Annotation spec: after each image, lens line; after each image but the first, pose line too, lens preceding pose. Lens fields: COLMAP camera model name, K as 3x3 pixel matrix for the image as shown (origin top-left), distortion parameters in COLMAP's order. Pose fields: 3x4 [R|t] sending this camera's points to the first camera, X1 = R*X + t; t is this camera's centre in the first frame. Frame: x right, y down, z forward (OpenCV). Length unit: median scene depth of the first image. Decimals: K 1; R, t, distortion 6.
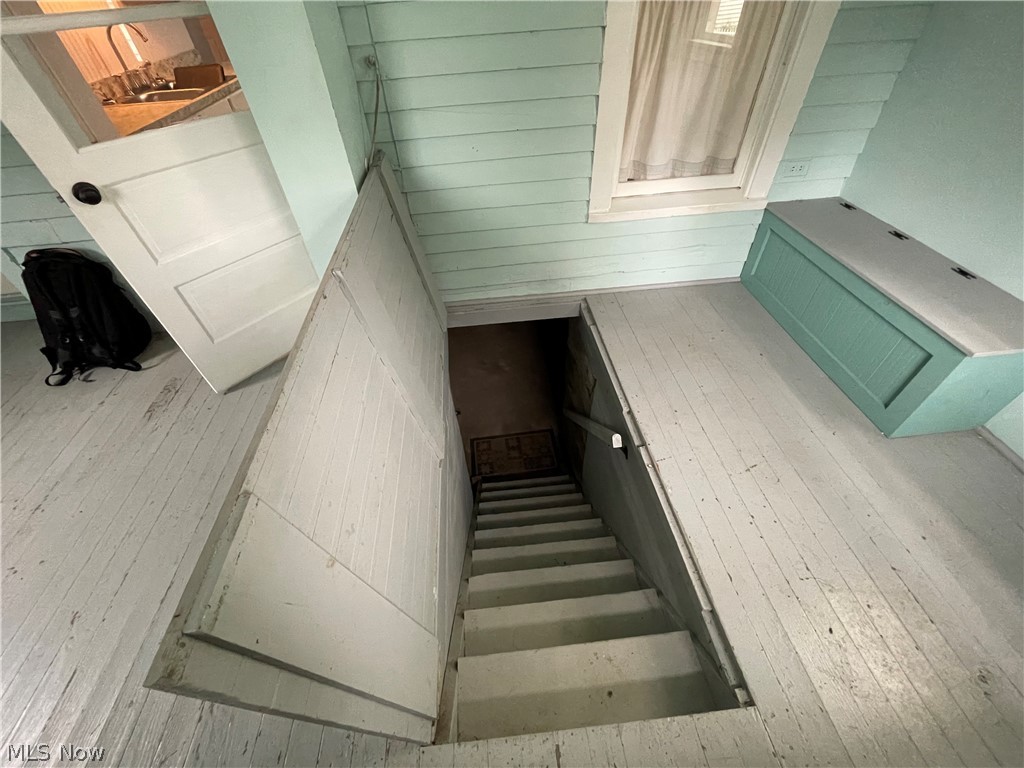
lens RADIAL K [[417.2, 0, 511.3], [0, 417.2, 383.2], [0, 0, 1]] dist [0.002095, -0.000079]
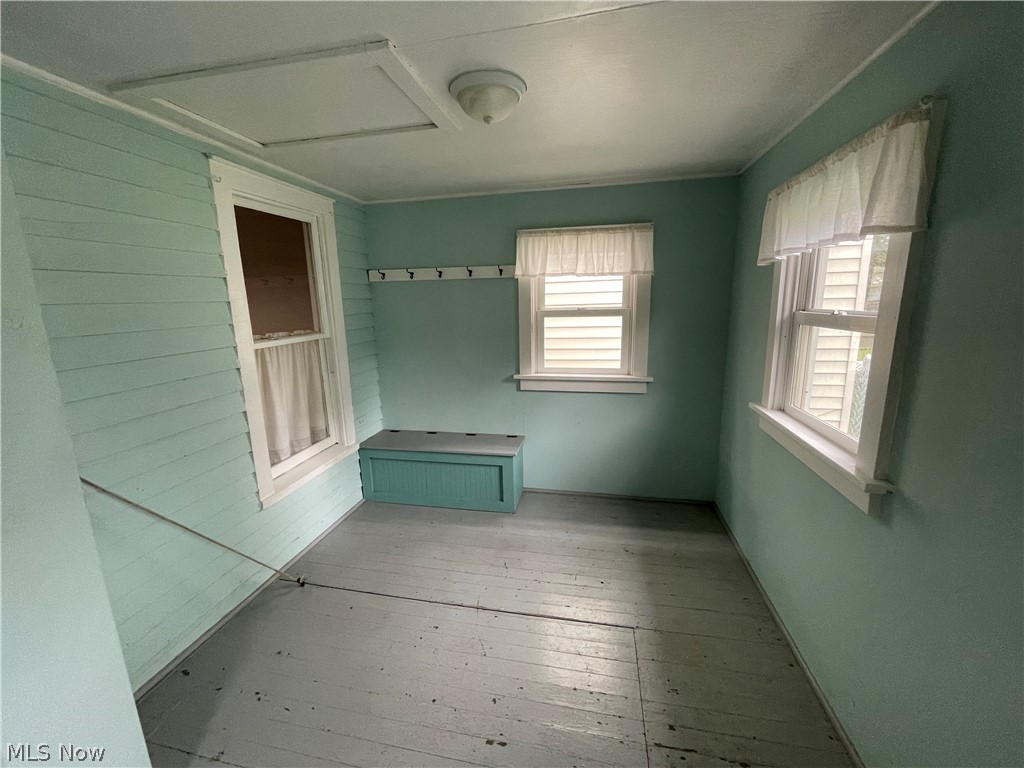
lens RADIAL K [[417.2, 0, 510.4], [0, 417.2, 384.5], [0, 0, 1]] dist [0.002095, -0.000079]
pose [[0.300800, -0.163561, 0.939557, -0.563955], [0.680195, 0.727343, -0.091147, -0.097113], [-0.668472, 0.666499, 0.330038, 0.032883]]
